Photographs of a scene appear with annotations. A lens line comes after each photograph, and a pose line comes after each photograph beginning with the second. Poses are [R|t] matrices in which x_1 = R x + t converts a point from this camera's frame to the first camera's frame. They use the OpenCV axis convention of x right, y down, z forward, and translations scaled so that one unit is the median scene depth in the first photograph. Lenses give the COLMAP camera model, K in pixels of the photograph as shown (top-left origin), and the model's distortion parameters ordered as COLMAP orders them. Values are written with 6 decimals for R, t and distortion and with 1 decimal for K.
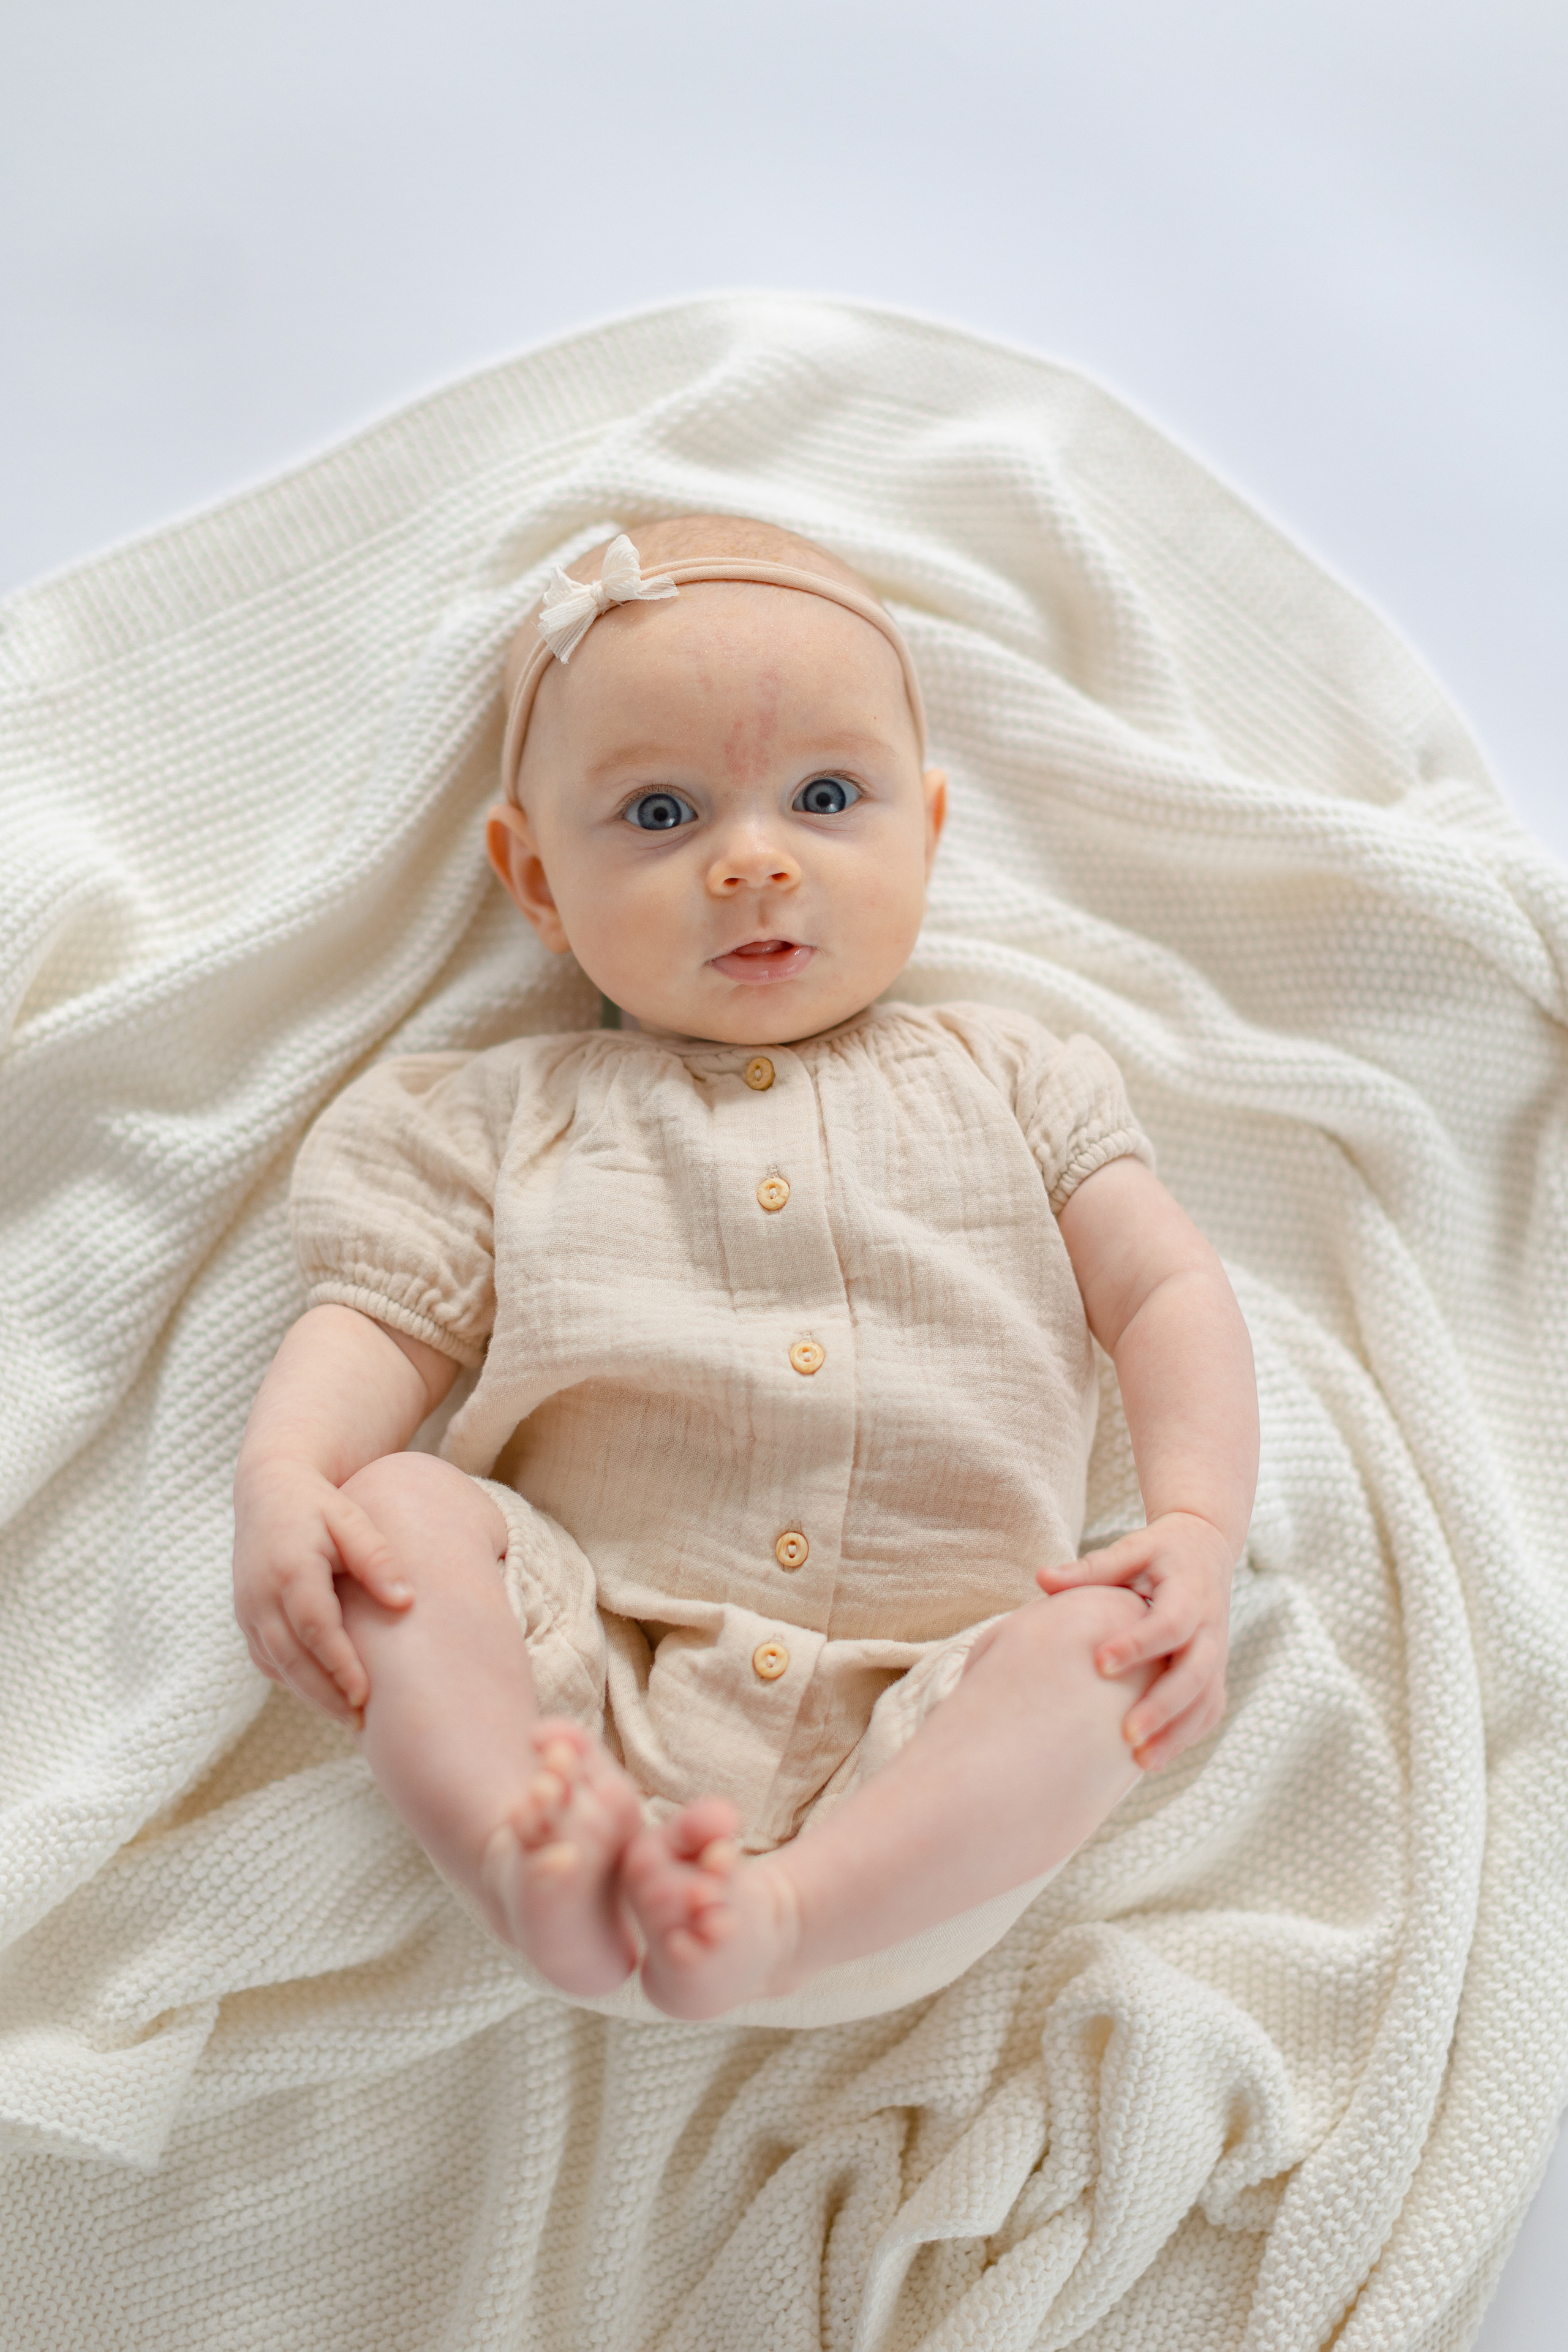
lens RADIAL K [[3141.4, 0, 784.0], [0, 3141.4, 1176.0], [0, 0, 1]] dist [-0.010354, -0.001068]
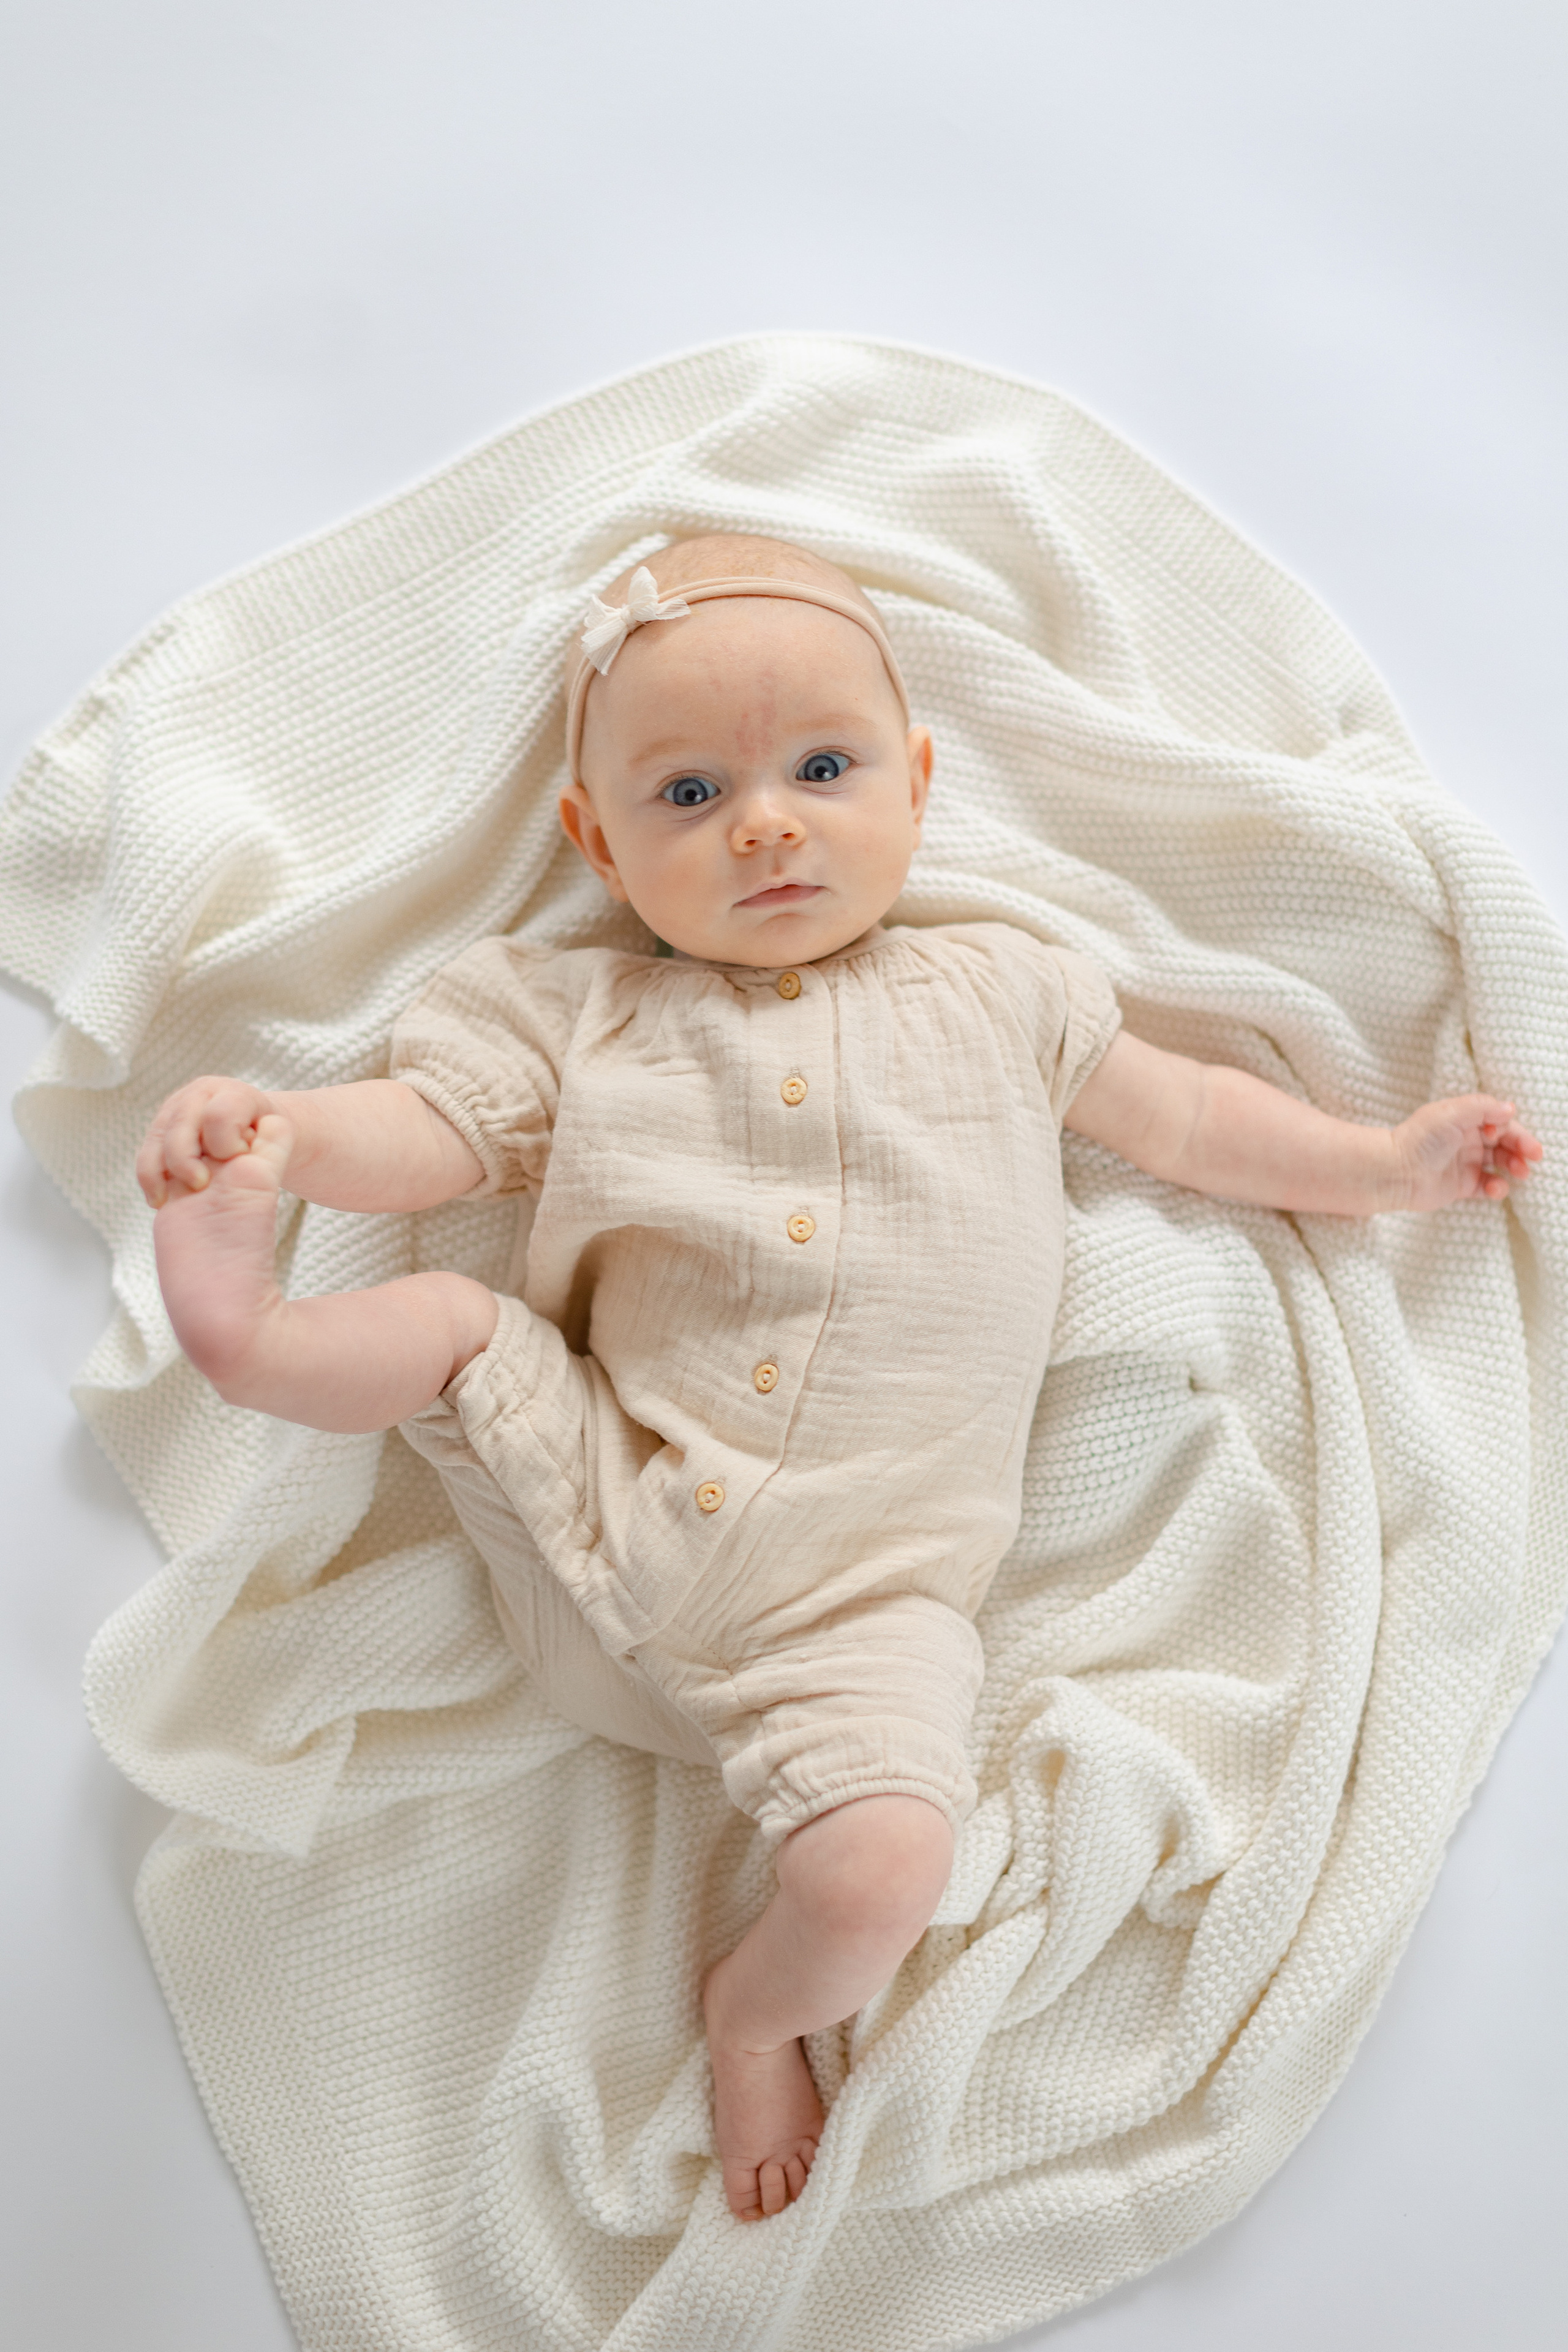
lens RADIAL K [[3141.4, 0, 784.0], [0, 3141.4, 1176.0], [0, 0, 1]] dist [-0.010354, -0.001068]
pose [[0.995793, -0.003013, -0.091578, 0.105216], [0.006856, 0.999107, 0.041683, -0.009761], [0.091371, -0.042135, 0.994925, -0.221716]]
